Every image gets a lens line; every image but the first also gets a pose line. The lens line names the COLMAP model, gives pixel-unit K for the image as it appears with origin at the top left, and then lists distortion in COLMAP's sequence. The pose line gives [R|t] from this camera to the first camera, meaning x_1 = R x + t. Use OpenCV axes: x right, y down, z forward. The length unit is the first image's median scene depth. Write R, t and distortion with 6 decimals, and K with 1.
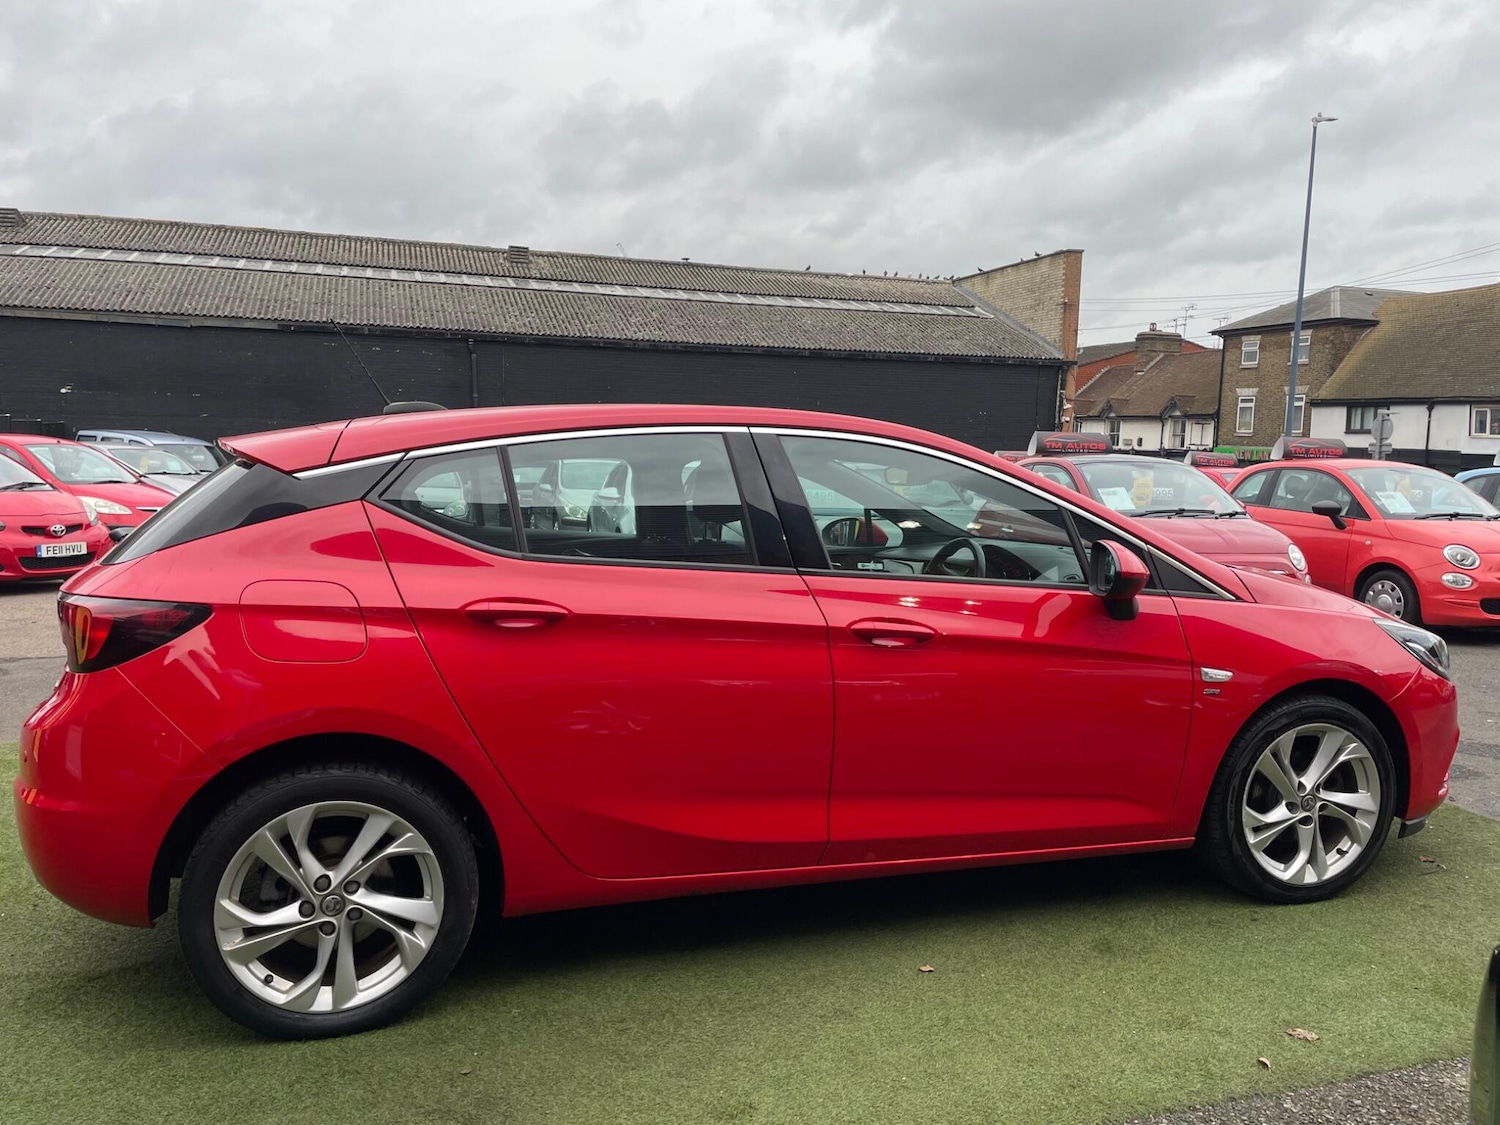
lens RADIAL K [[1149.8, 0, 751.5], [0, 1149.8, 561.0], [0, 0, 1]] dist [0.101778, -0.132037]
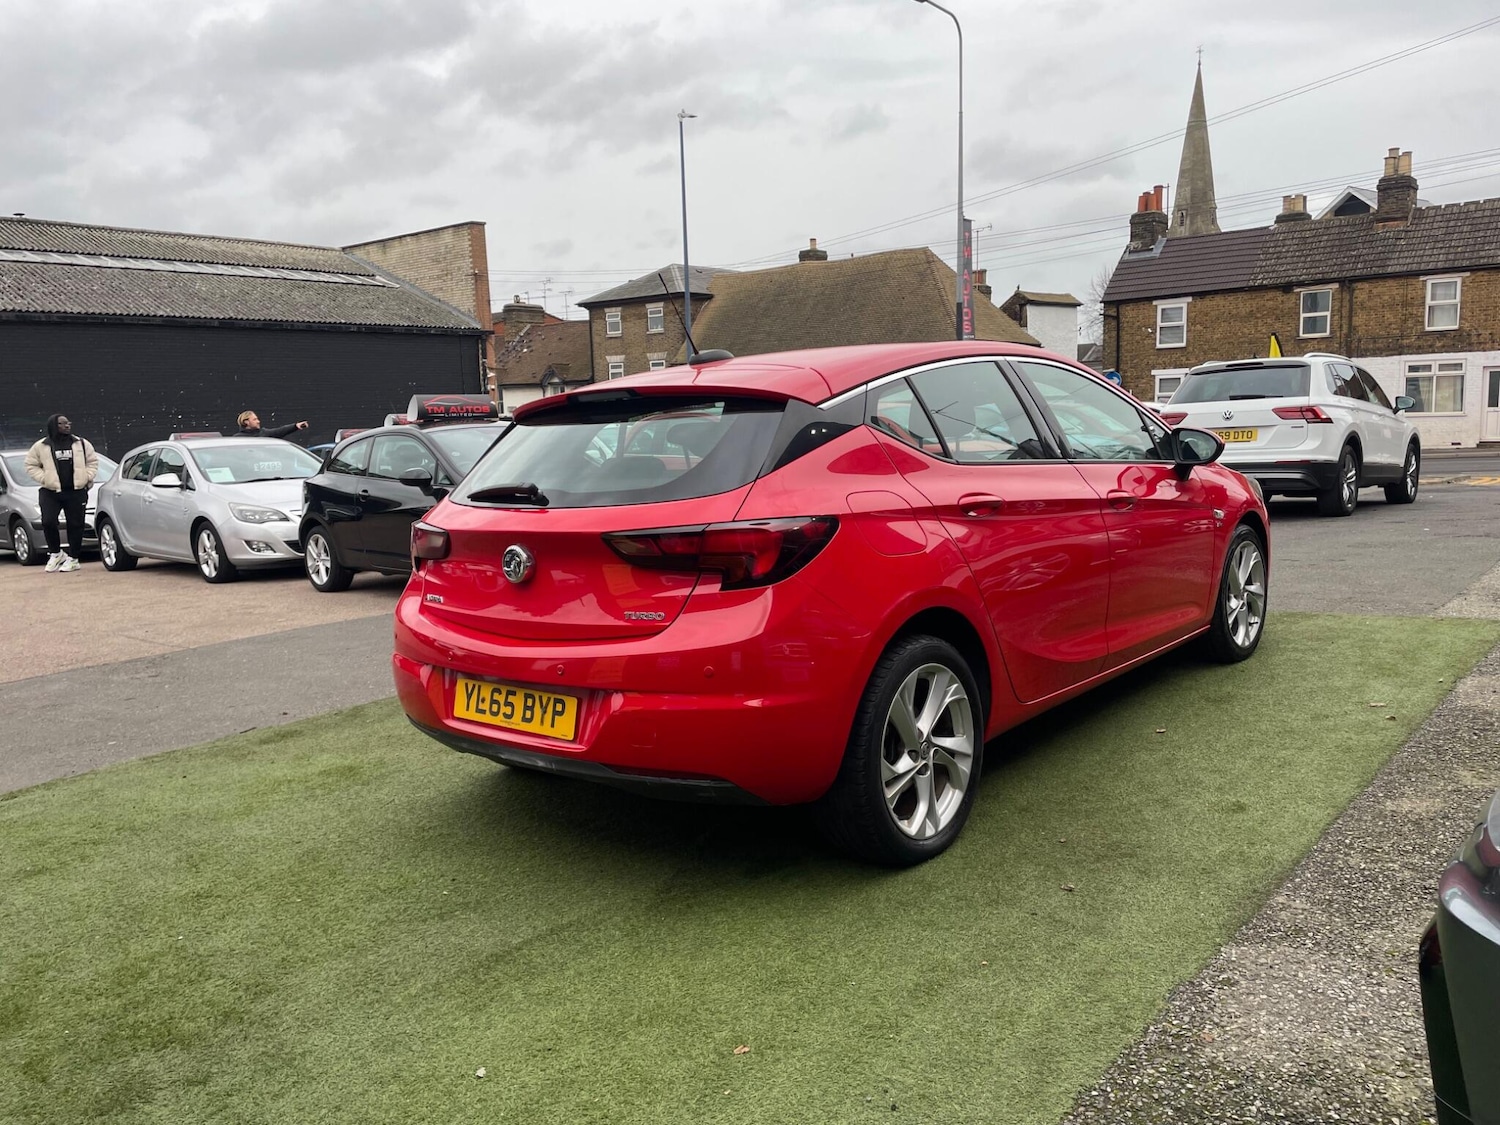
lens RADIAL K [[1149.5, 0, 739.9], [0, 1149.5, 569.9], [0, 0, 1]] dist [0.106680, -0.139373]
pose [[0.840232, -0.126868, 0.527176, -0.117229], [0.111354, 0.991893, 0.061226, 0.001028], [-0.530670, 0.007259, 0.847547, 0.006997]]
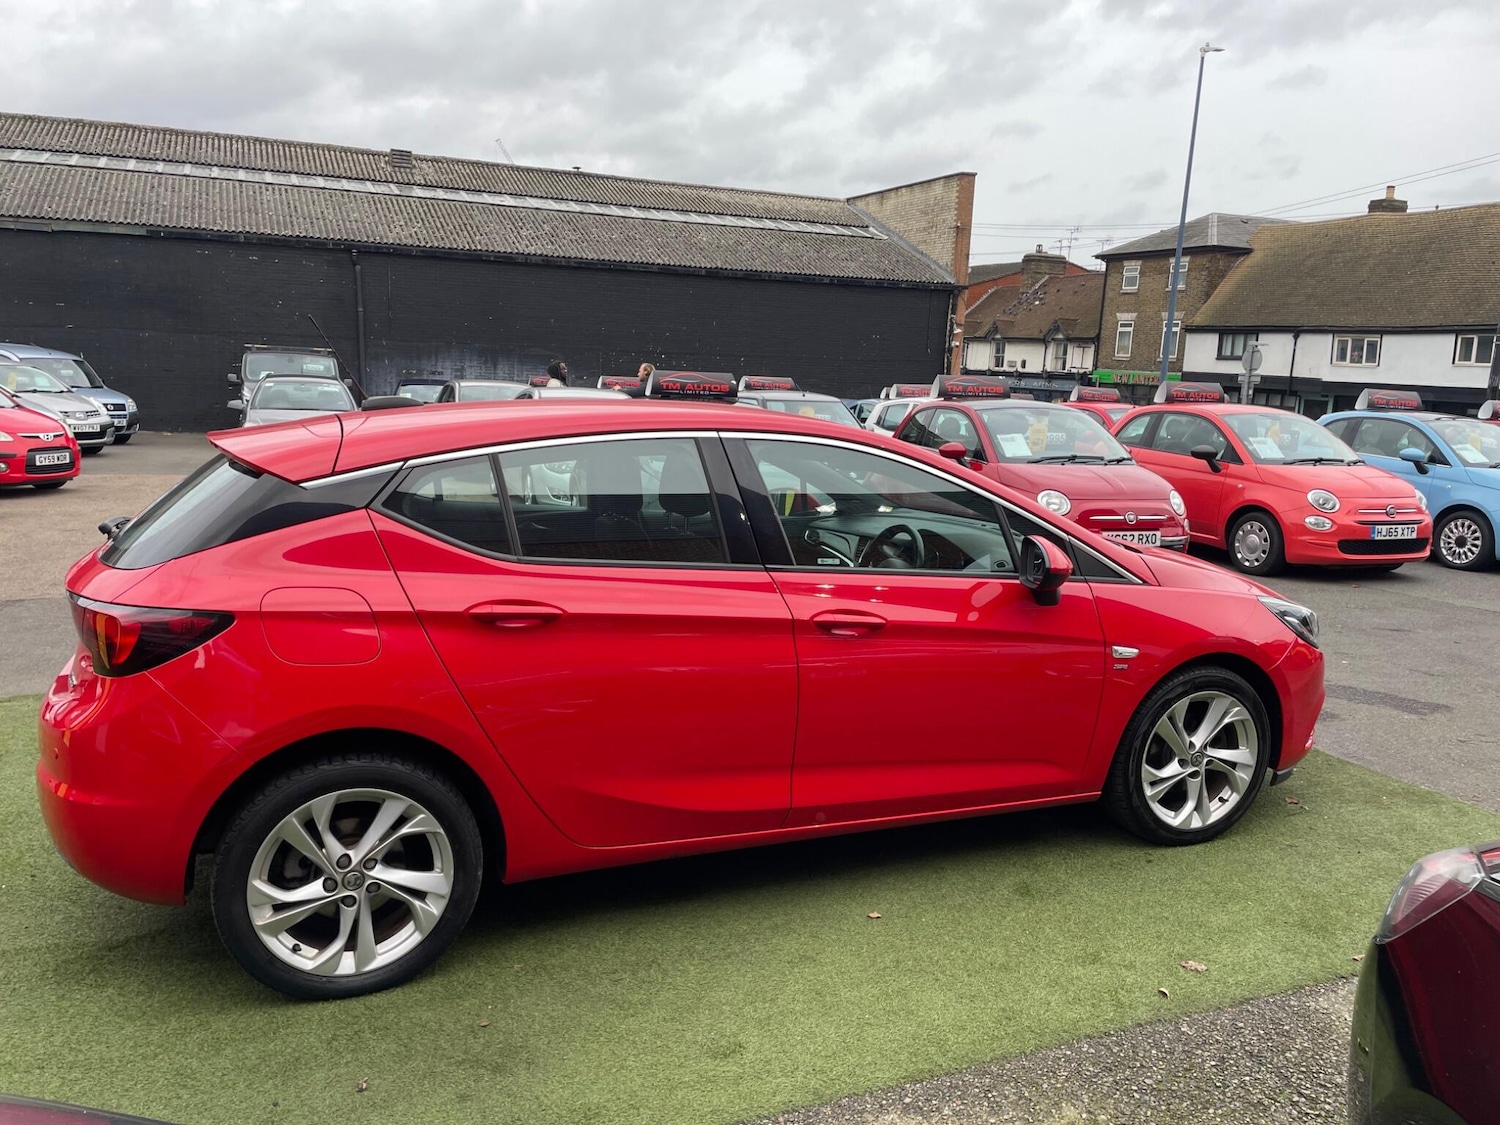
lens RADIAL K [[1149.5, 0, 739.9], [0, 1149.5, 569.9], [0, 0, 1]] dist [0.106680, -0.139373]
pose [[0.996010, -0.001216, 0.089237, -0.009558], [-0.006329, 0.996427, 0.084218, -0.009521], [-0.089020, -0.084447, 0.992444, -0.010359]]
